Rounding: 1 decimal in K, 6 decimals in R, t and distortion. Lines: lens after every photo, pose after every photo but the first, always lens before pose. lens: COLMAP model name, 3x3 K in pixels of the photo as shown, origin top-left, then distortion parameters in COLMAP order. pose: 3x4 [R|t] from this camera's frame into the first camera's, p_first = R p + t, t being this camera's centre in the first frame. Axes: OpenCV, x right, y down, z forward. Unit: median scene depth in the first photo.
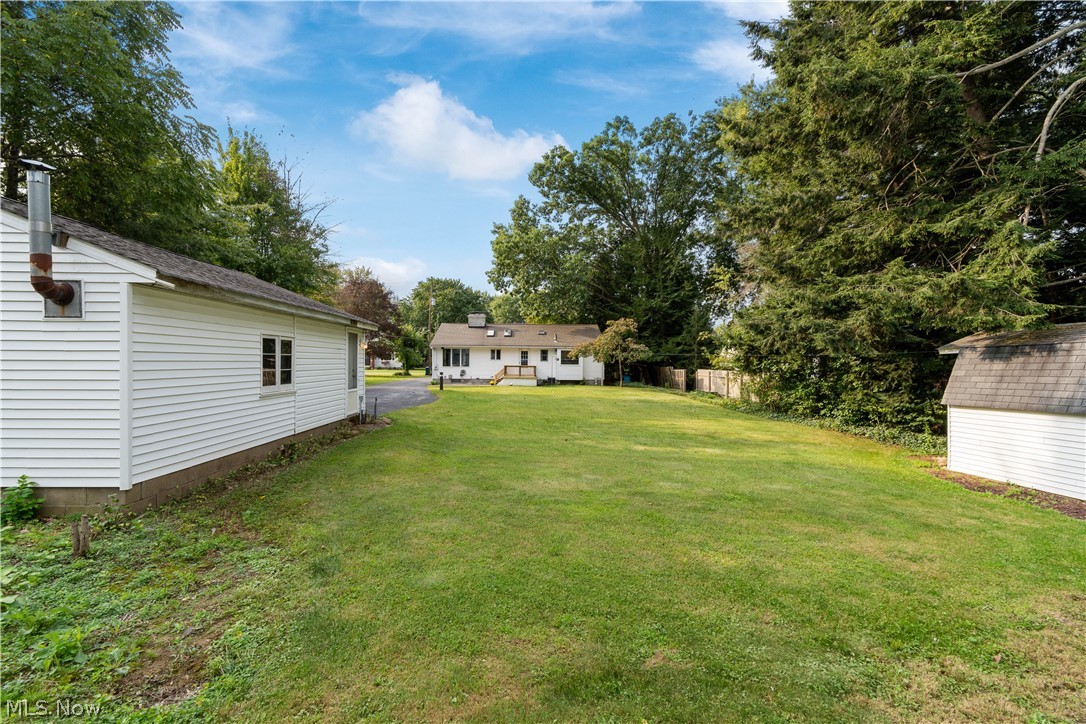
lens RADIAL K [[476.6, 0, 543.0], [0, 476.6, 362.0], [0, 0, 1]] dist [0.001082, 0.000337]
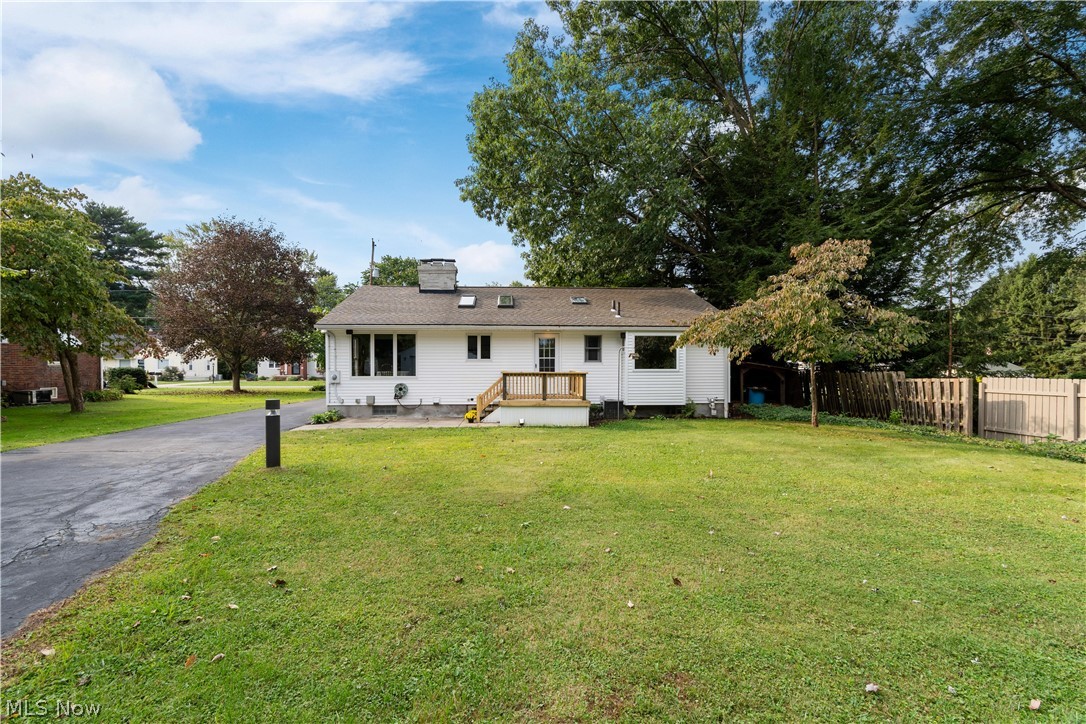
lens RADIAL K [[476.6, 0, 543.0], [0, 476.6, 362.0], [0, 0, 1]] dist [0.001082, 0.000337]
pose [[0.998881, -0.006764, 0.046814, -0.062720], [0.007777, 0.999739, -0.021503, 0.007224], [-0.046656, 0.021843, 0.998672, 0.577327]]
